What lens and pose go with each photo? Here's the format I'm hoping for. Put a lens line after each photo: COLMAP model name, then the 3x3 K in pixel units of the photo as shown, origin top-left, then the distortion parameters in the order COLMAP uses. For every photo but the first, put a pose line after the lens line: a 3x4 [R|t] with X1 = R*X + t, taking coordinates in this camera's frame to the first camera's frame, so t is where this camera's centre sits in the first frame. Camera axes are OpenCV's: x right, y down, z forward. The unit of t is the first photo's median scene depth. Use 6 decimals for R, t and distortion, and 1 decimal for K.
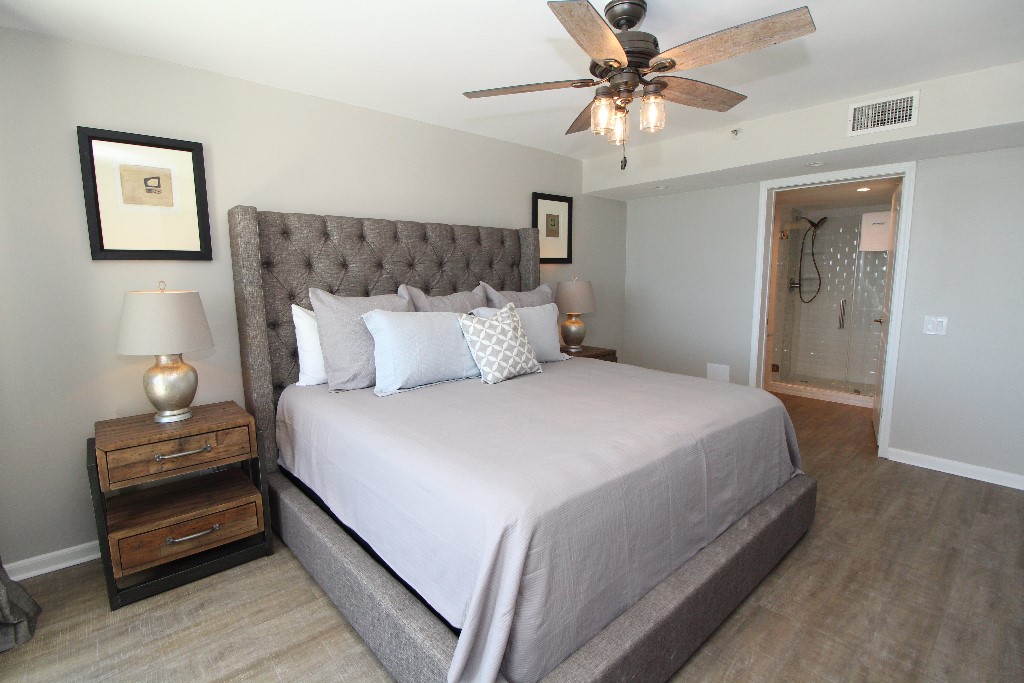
lens RADIAL K [[477.1, 0, 508.6], [0, 477.1, 340.6], [0, 0, 1]] dist [-0.003050, -0.000767]
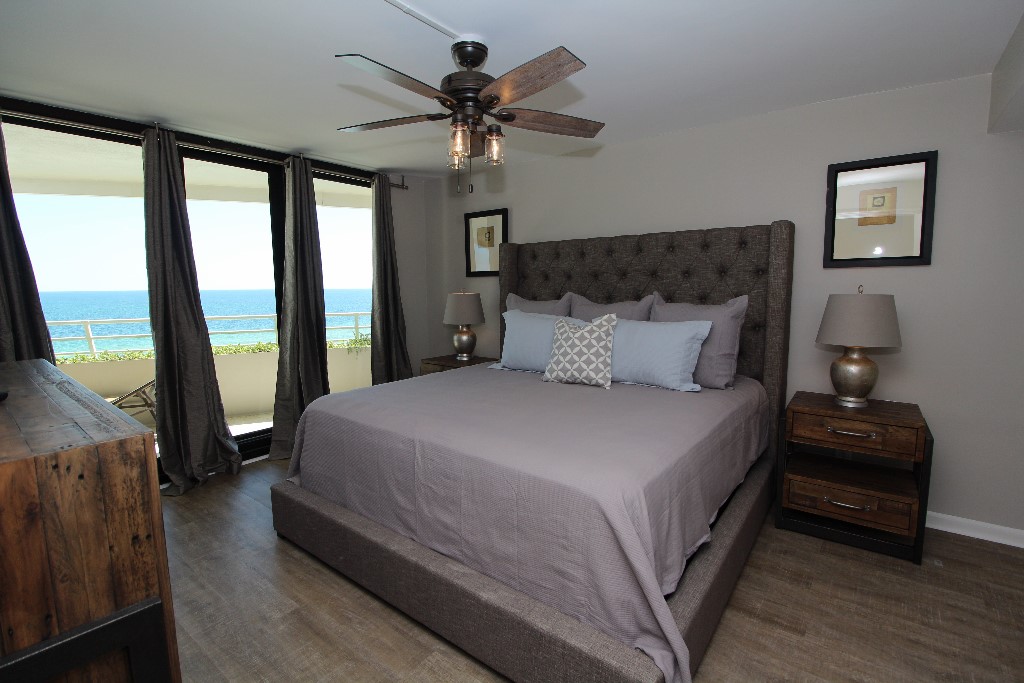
lens RADIAL K [[477.1, 0, 508.6], [0, 477.1, 340.6], [0, 0, 1]] dist [-0.003050, -0.000767]
pose [[0.189256, 0.118731, -0.974723, 0.974508], [-0.131724, 0.986760, 0.094622, -0.094148], [0.973053, 0.110486, 0.202390, 0.635970]]
